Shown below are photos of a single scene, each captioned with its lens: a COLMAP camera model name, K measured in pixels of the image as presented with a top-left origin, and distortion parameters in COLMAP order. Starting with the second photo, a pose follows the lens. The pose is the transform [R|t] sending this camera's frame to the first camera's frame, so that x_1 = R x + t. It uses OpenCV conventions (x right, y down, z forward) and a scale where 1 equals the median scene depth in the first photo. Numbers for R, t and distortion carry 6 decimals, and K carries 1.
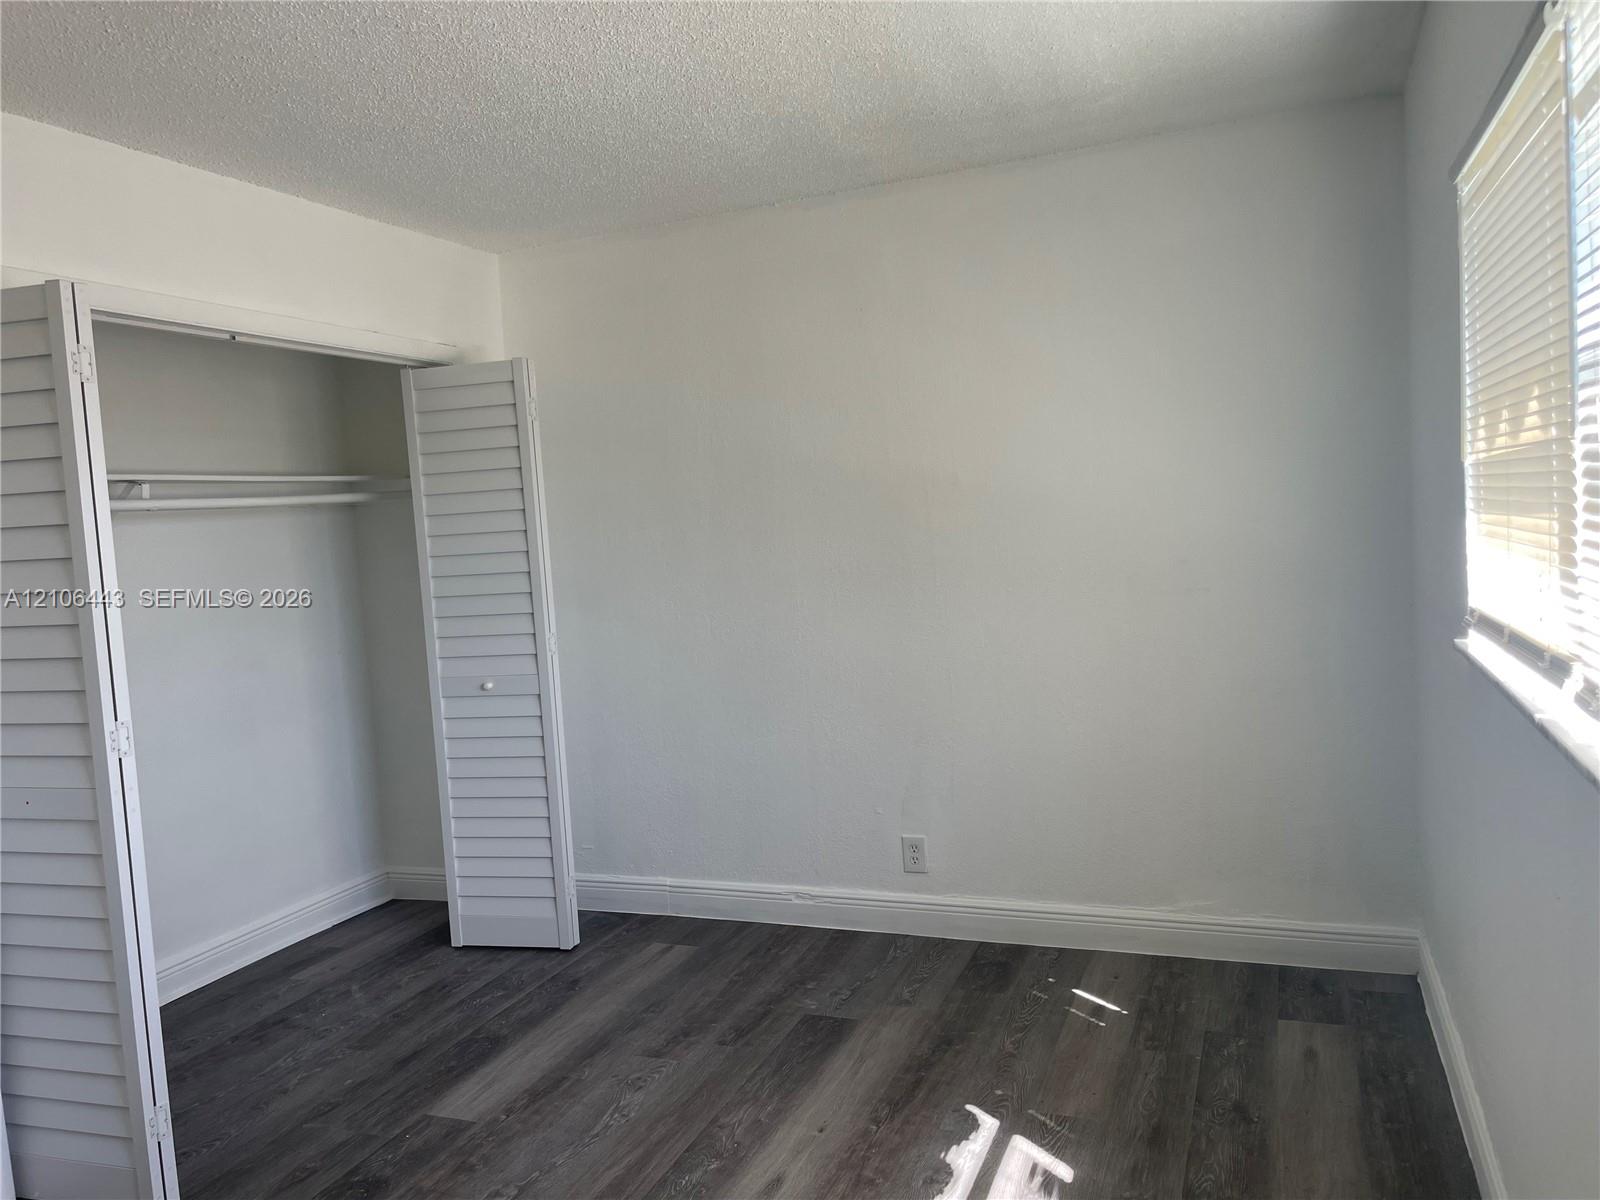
lens RADIAL K [[1215.5, 0, 803.2], [0, 1215.5, 608.1], [0, 0, 1]] dist [-0.008212, -0.044066]
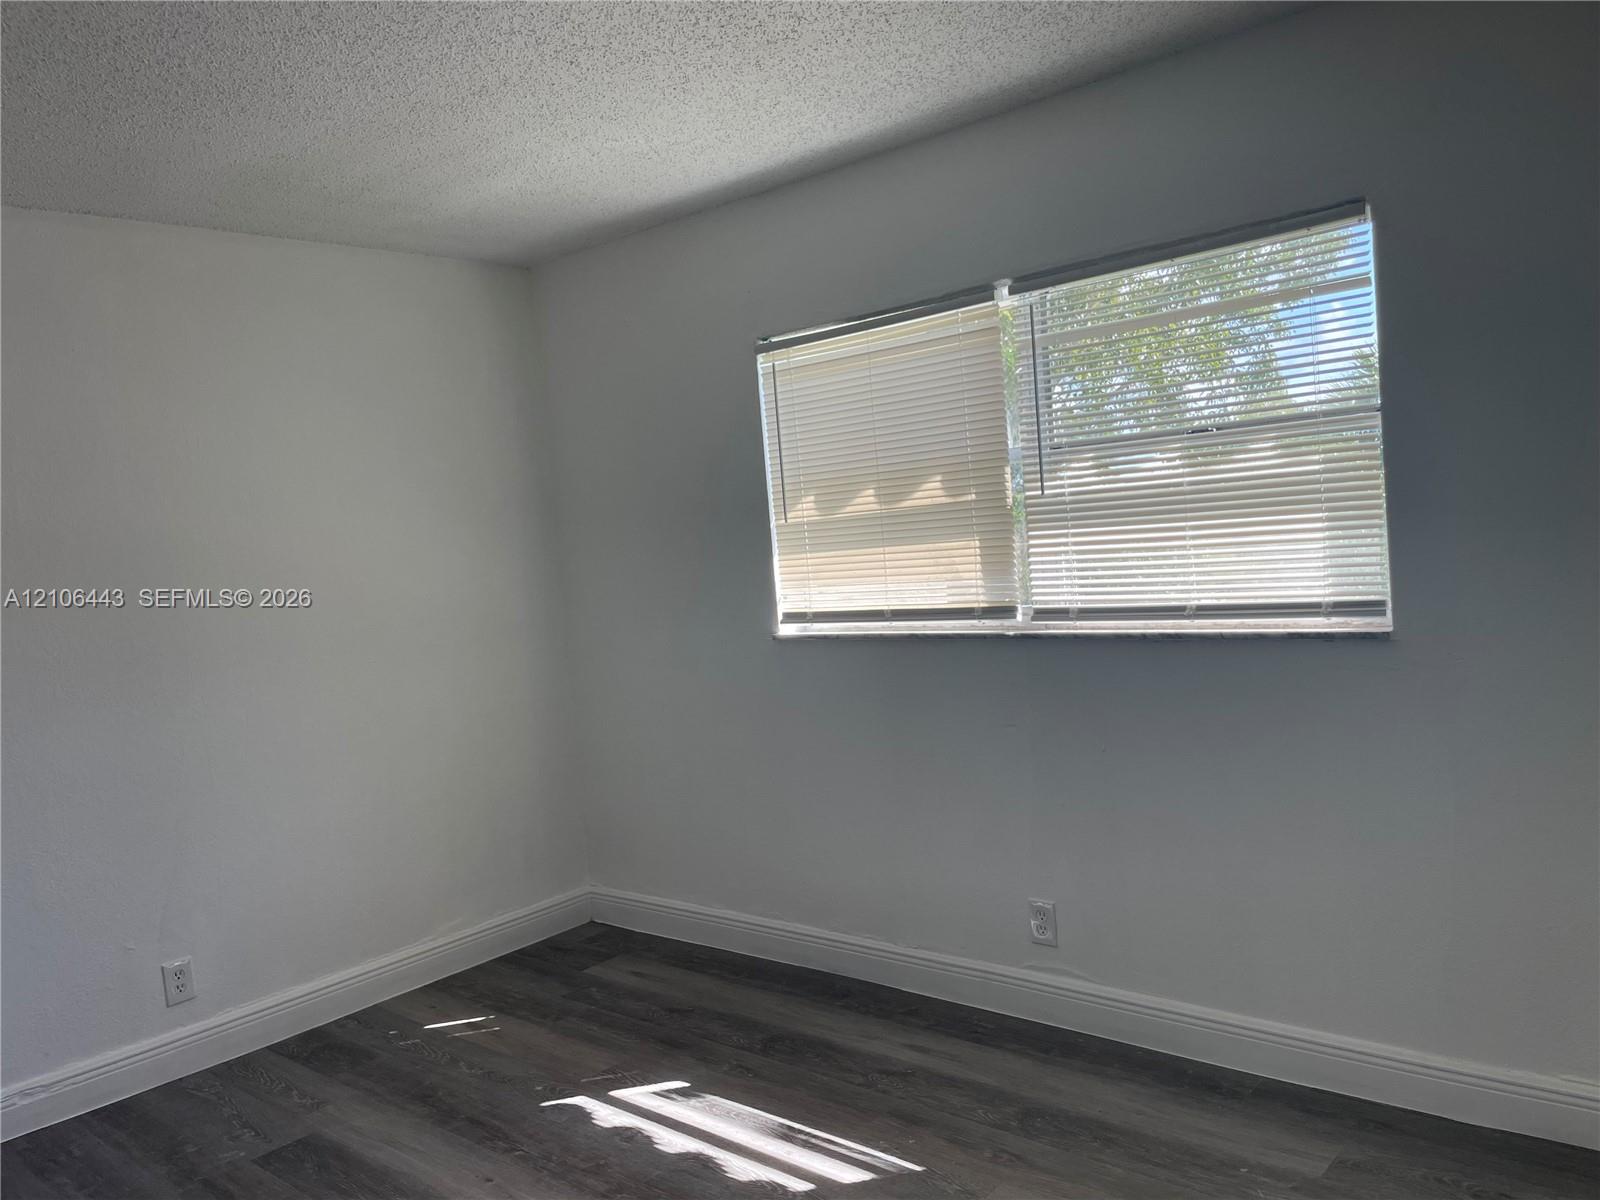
lens RADIAL K [[1215.5, 0, 802.6], [0, 1215.5, 589.1], [0, 0, 1]] dist [-0.008212, -0.044066]
pose [[0.313750, -0.018905, 0.949317, -0.666389], [0.140654, 0.989697, -0.026778, 0.010098], [-0.939030, 0.141927, 0.313176, 0.301132]]
